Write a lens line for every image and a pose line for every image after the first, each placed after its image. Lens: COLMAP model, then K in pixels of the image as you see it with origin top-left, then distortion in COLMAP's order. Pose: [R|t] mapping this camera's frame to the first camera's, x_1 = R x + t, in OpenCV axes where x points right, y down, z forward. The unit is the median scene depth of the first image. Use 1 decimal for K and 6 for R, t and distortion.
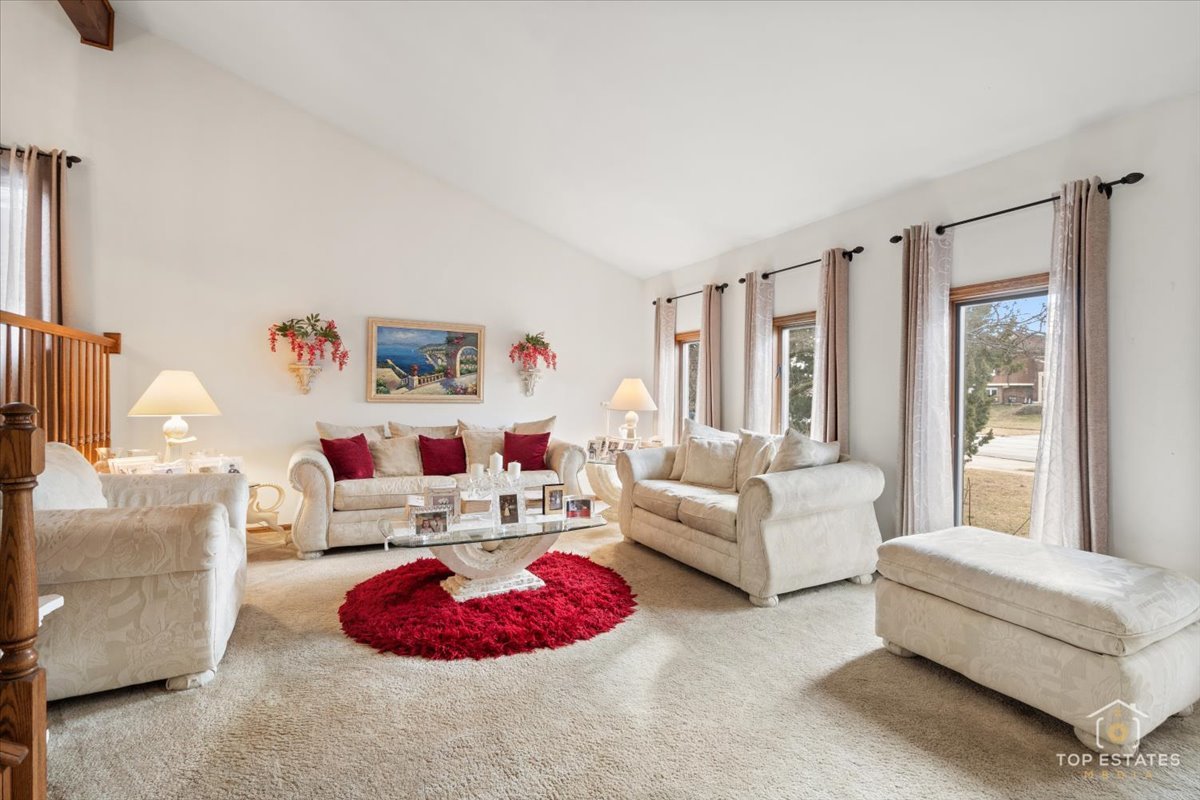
lens RADIAL K [[547.5, 0, 596.7], [0, 547.5, 395.2], [0, 0, 1]] dist [0.000273, -0.000710]
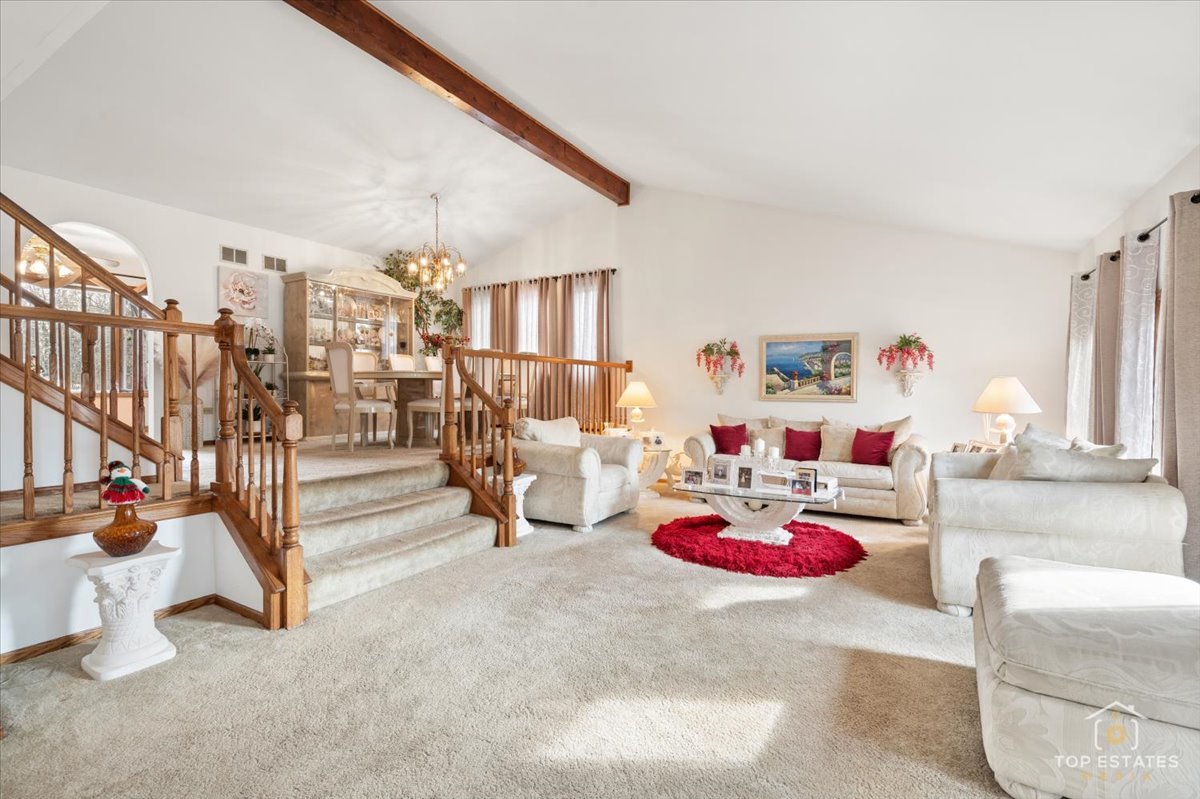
lens RADIAL K [[547.5, 0, 598.0], [0, 547.5, 398.2], [0, 0, 1]] dist [0.000273, -0.000710]
pose [[0.518715, 0.005892, -0.854927, 0.561189], [-0.001184, 0.999980, 0.006173, -0.000847], [0.854946, -0.002190, 0.518712, -0.023611]]
